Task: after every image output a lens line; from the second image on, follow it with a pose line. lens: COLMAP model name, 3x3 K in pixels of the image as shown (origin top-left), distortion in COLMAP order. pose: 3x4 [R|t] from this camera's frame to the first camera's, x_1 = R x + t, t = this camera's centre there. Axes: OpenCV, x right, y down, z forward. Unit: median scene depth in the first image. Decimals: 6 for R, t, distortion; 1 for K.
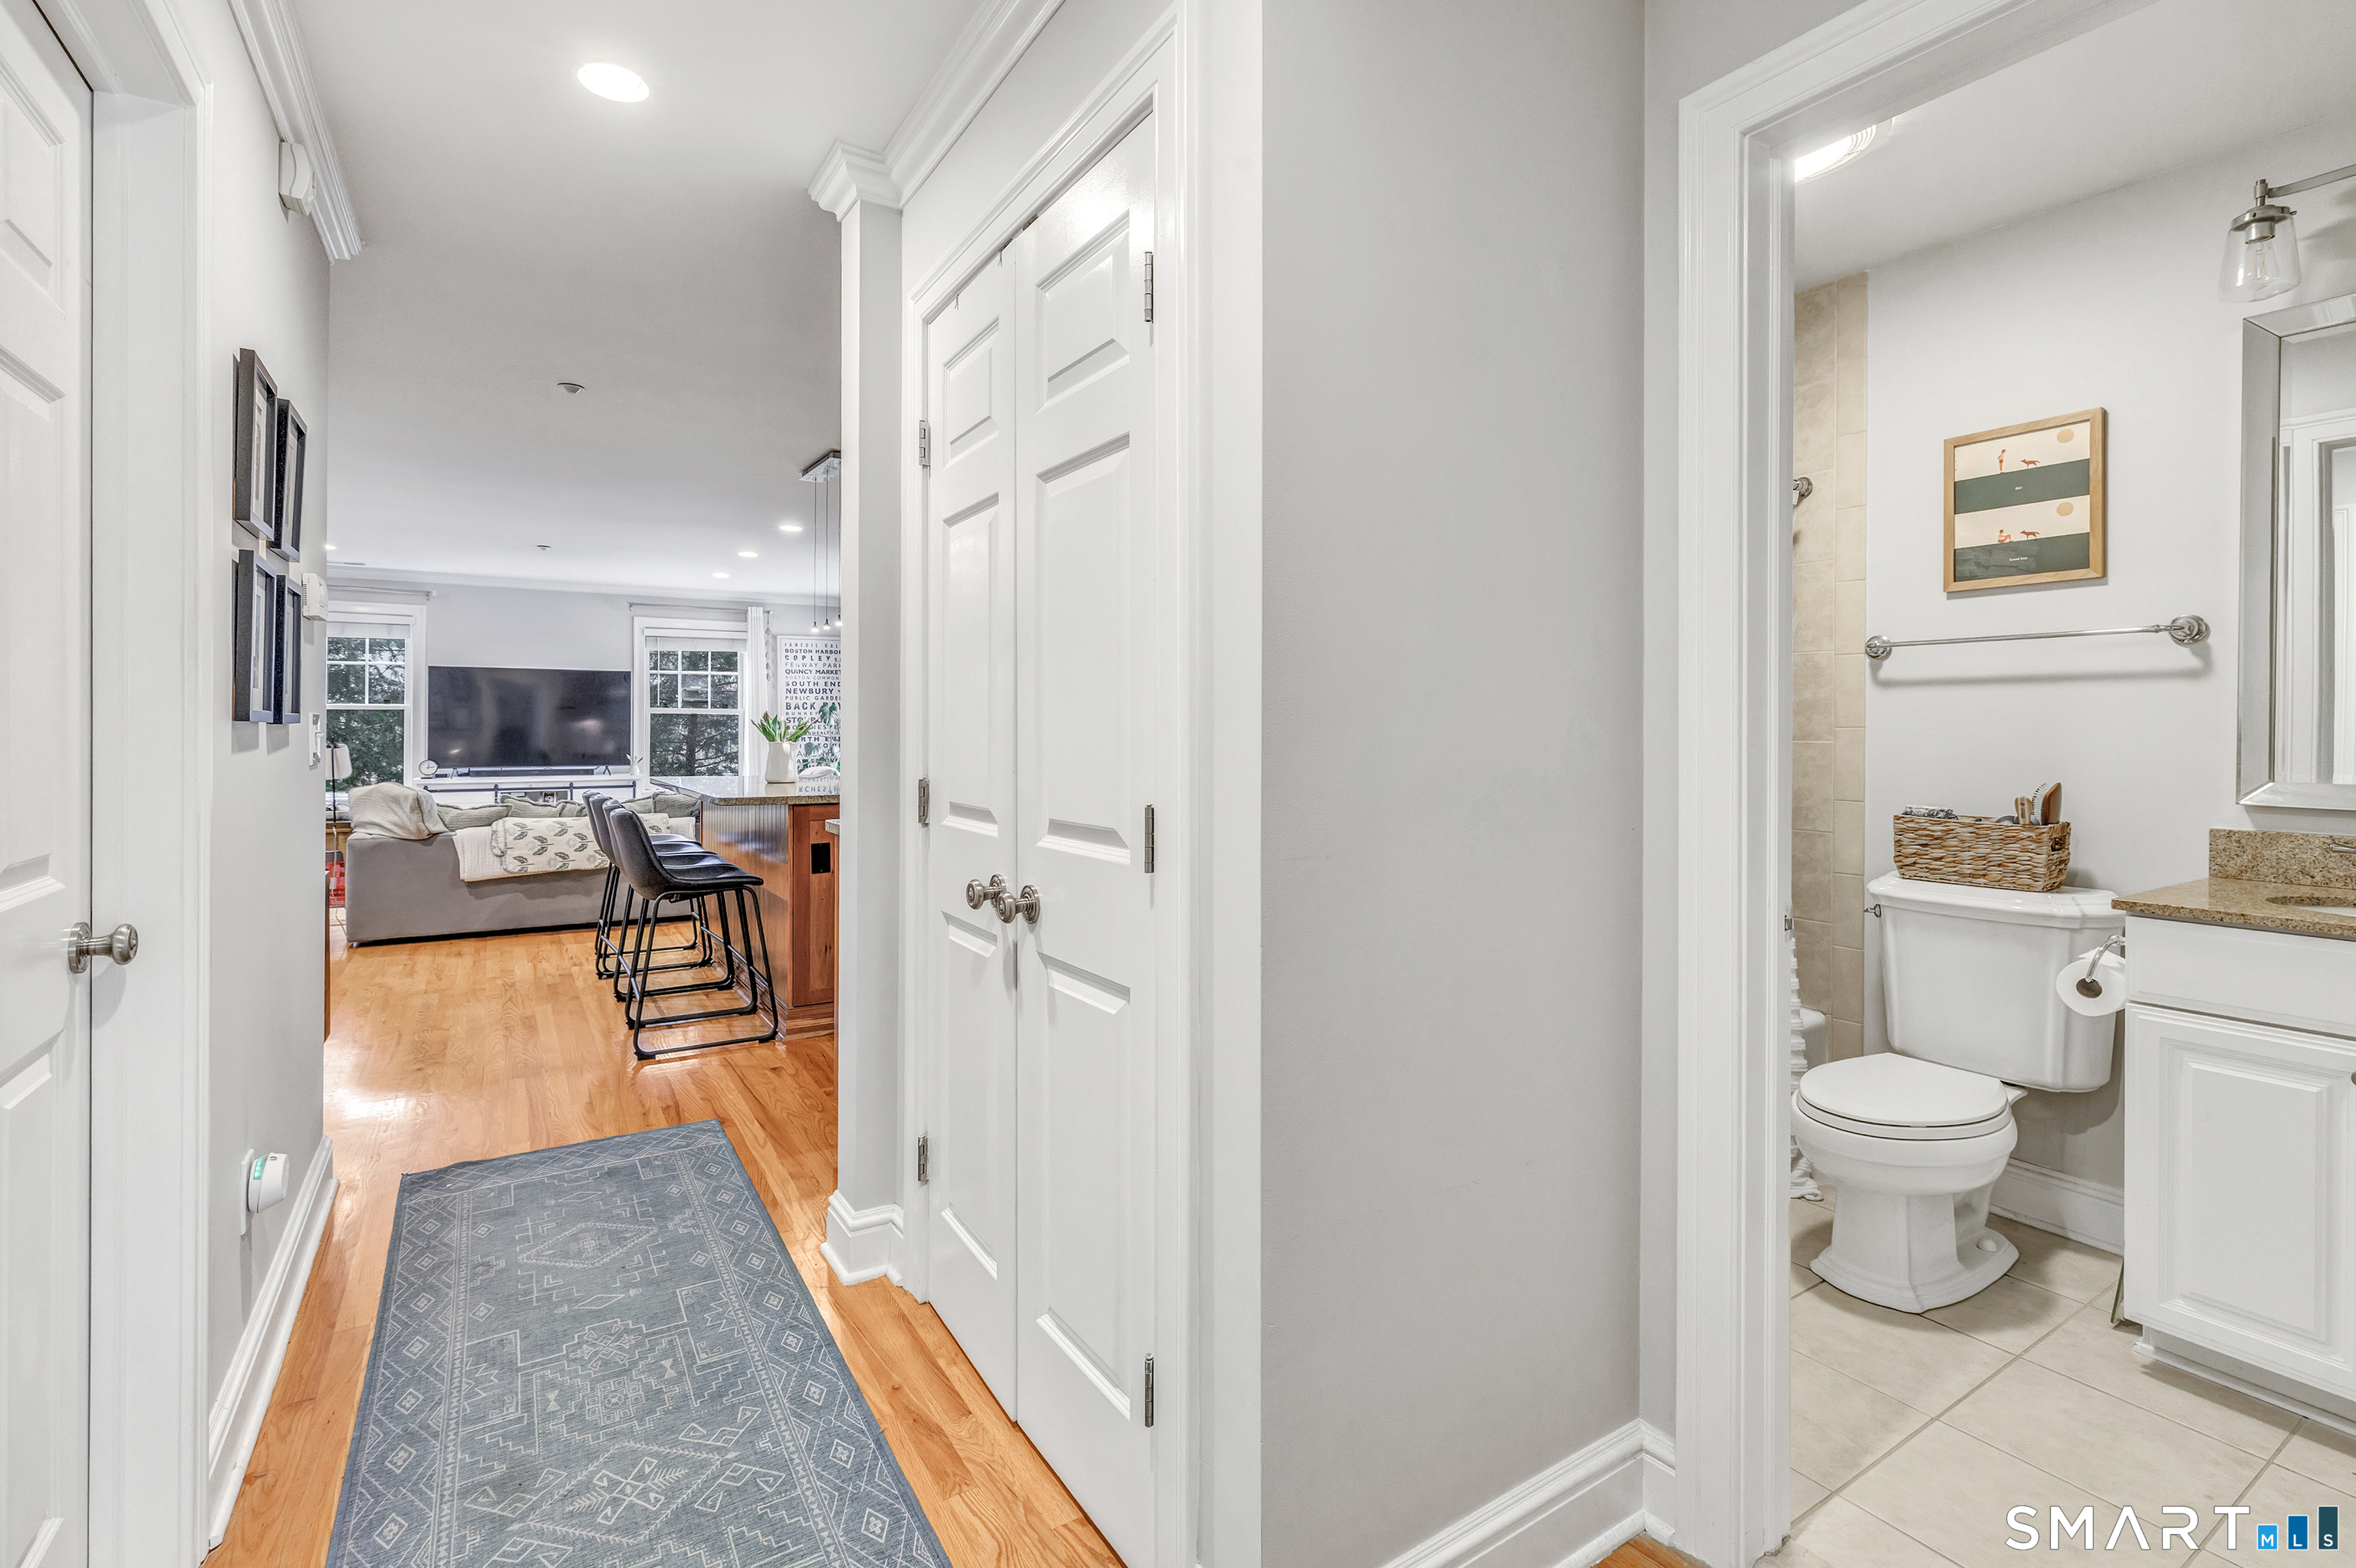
lens RADIAL K [[1052.7, 0, 1159.7], [0, 1052.7, 725.0], [0, 0, 1]] dist [0.000694, 0.000970]
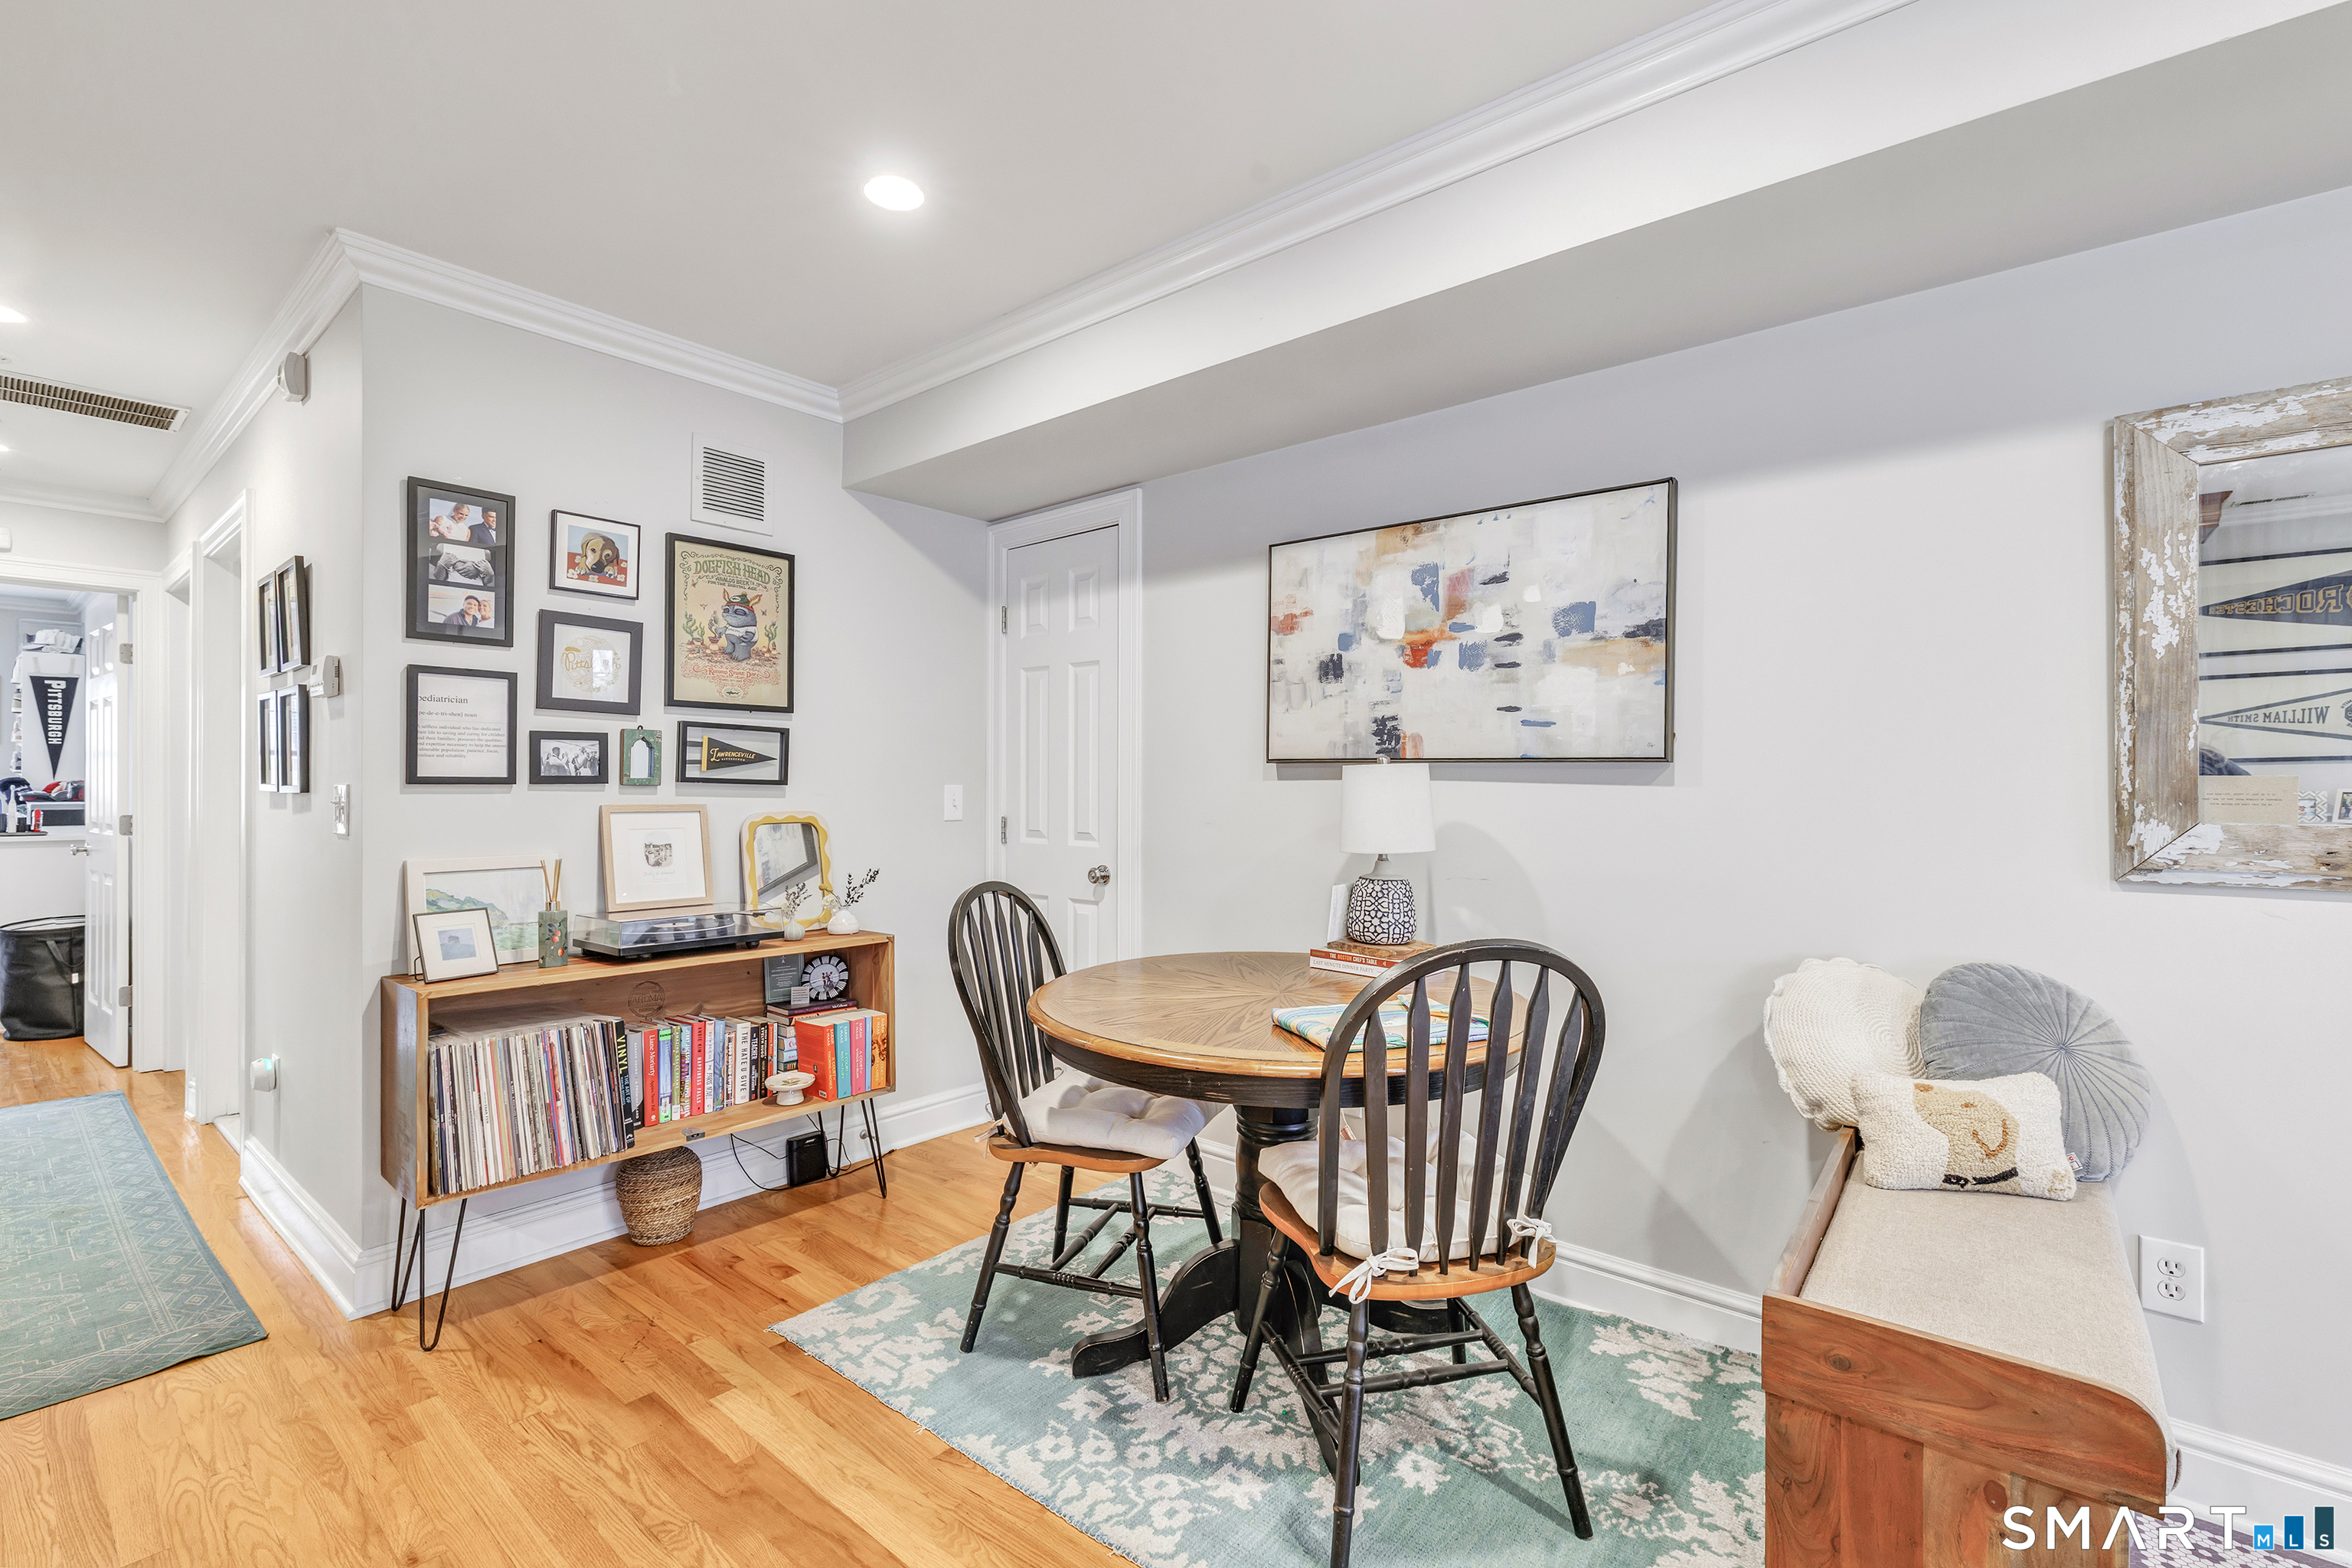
lens RADIAL K [[1051.1, 0, 1173.6], [0, 1051.1, 783.2], [0, 0, 1]] dist [0.000694, 0.000970]
pose [[-0.954603, -0.002757, -0.297867, -0.371882], [-0.003053, 0.999995, 0.000529, -0.004692], [0.297864, 0.001414, -0.954607, 0.648510]]
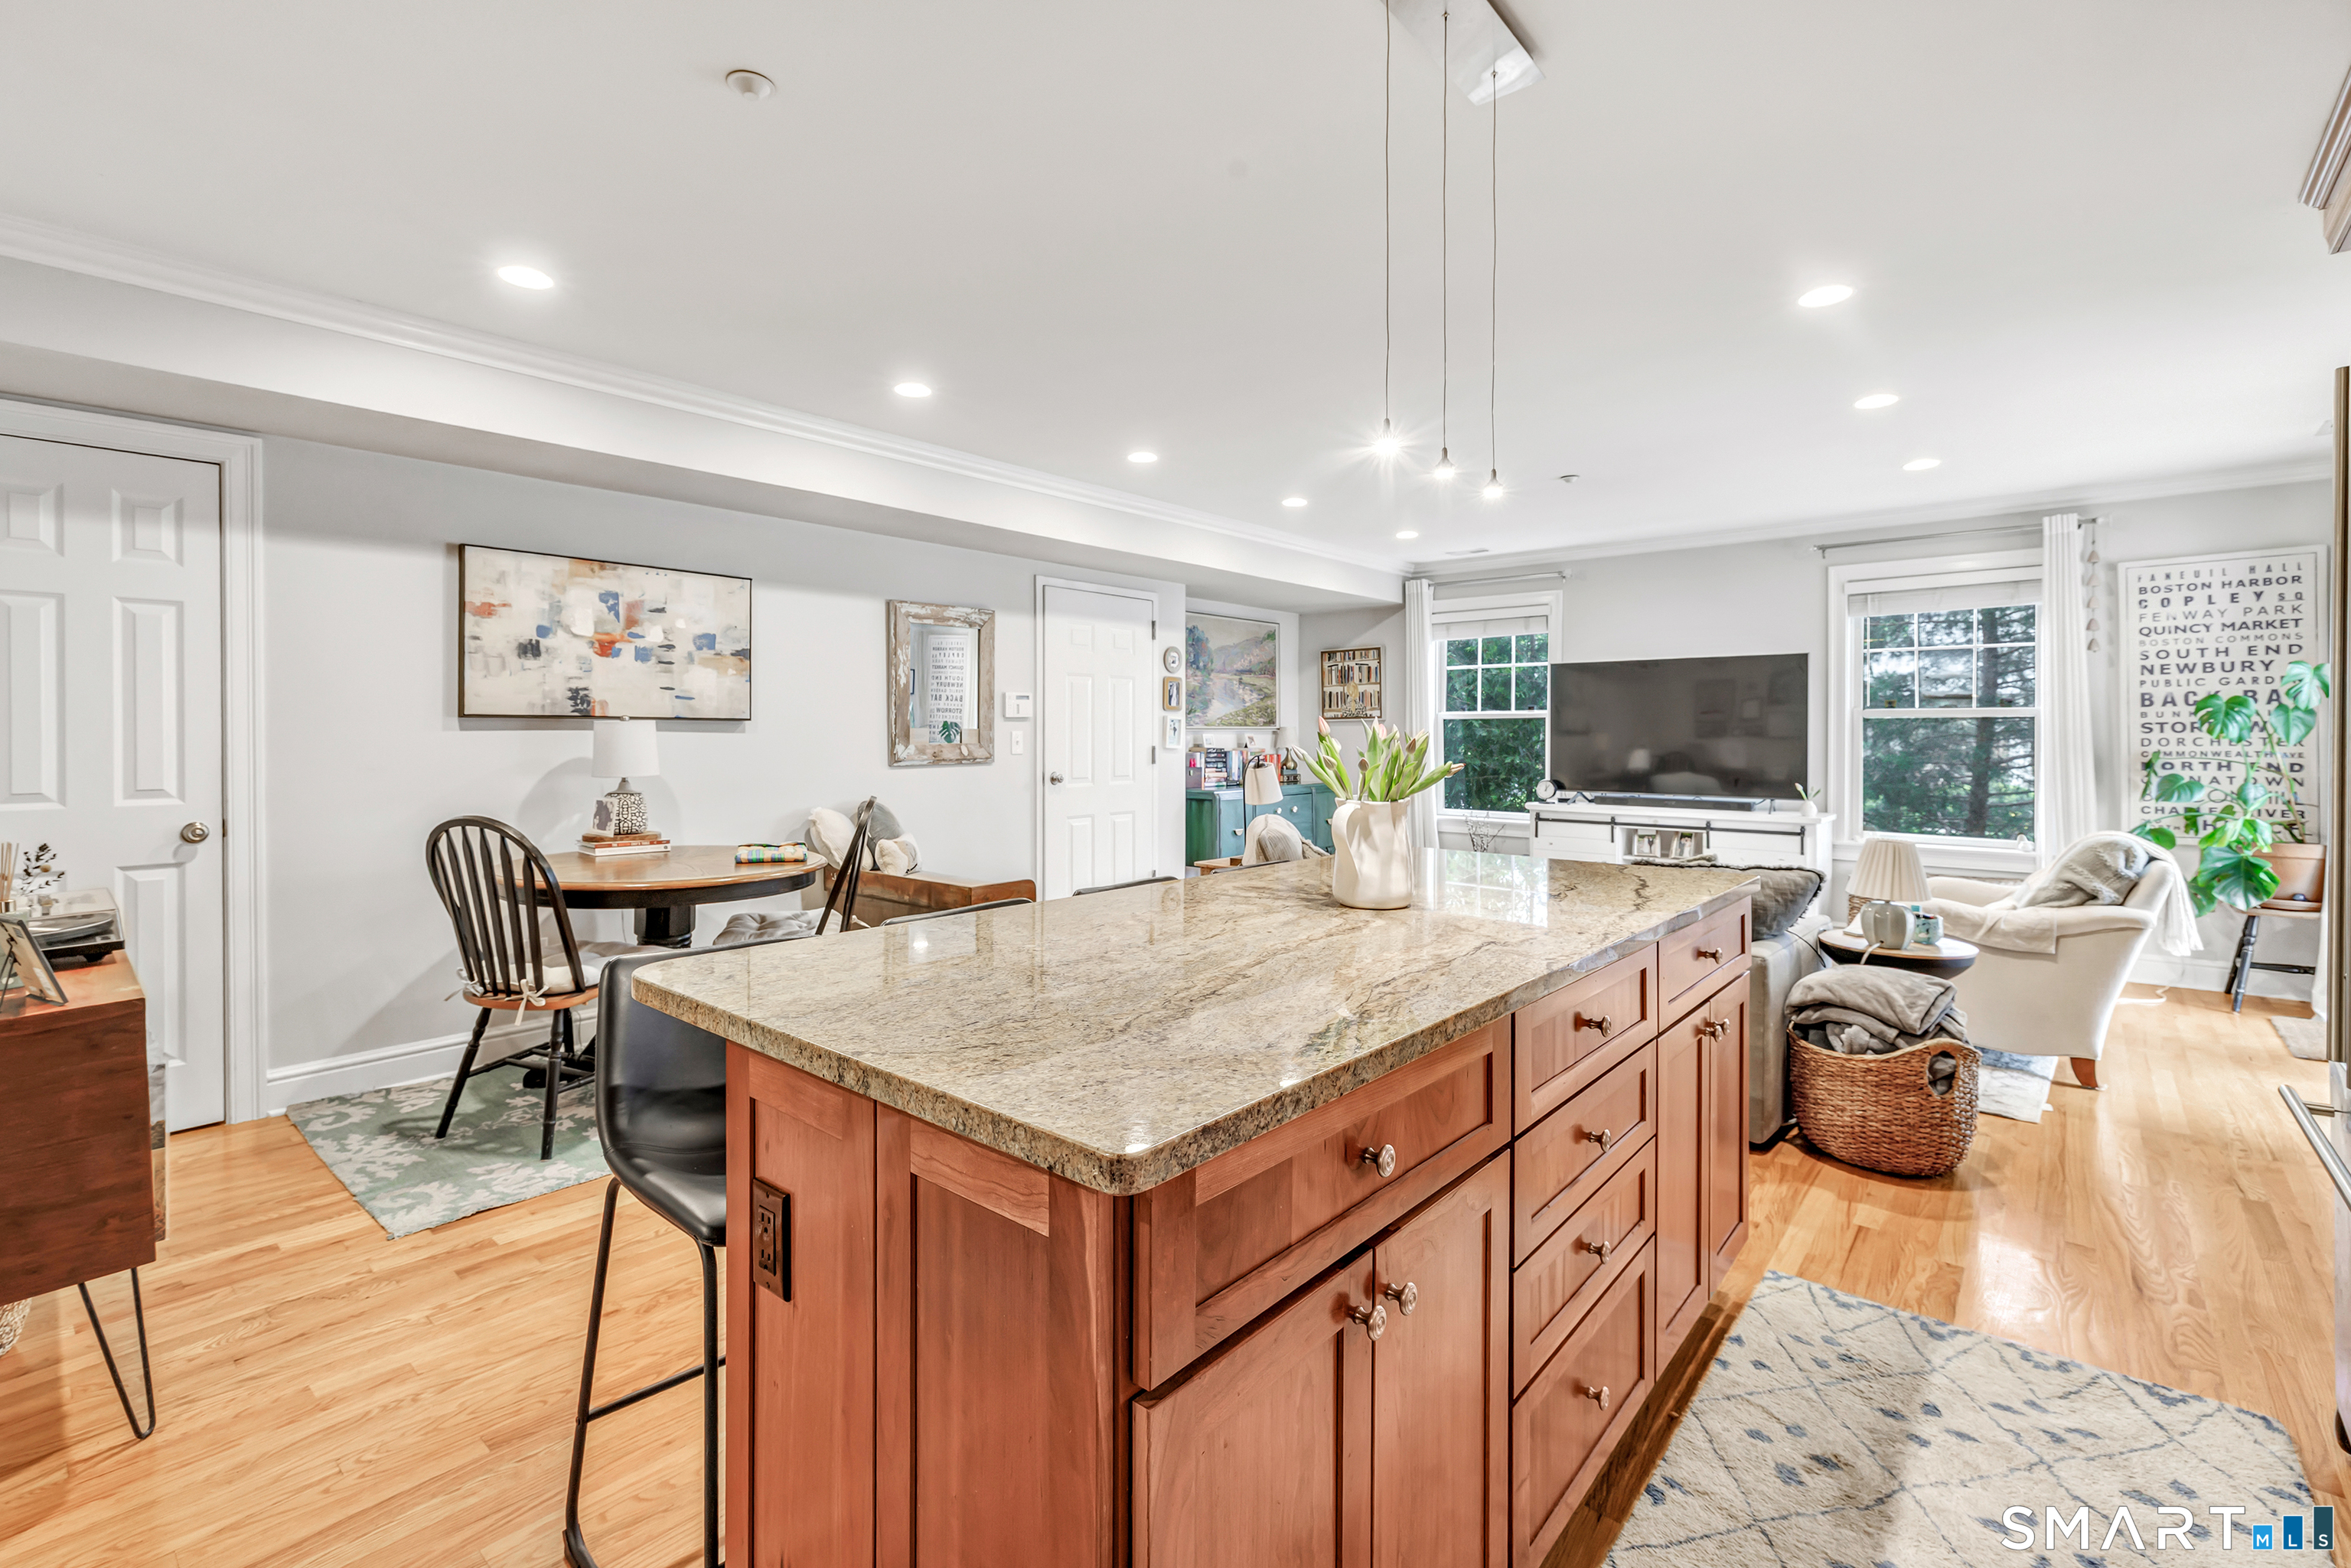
lens RADIAL K [[1050.6, 0, 1156.6], [0, 1050.6, 743.1], [0, 0, 1]] dist [0.000694, 0.000970]
pose [[0.283064, 0.010789, -0.959040, -0.003539], [0.002110, 0.999927, 0.011871, -0.005137], [0.959099, -0.005383, 0.283020, 0.476142]]
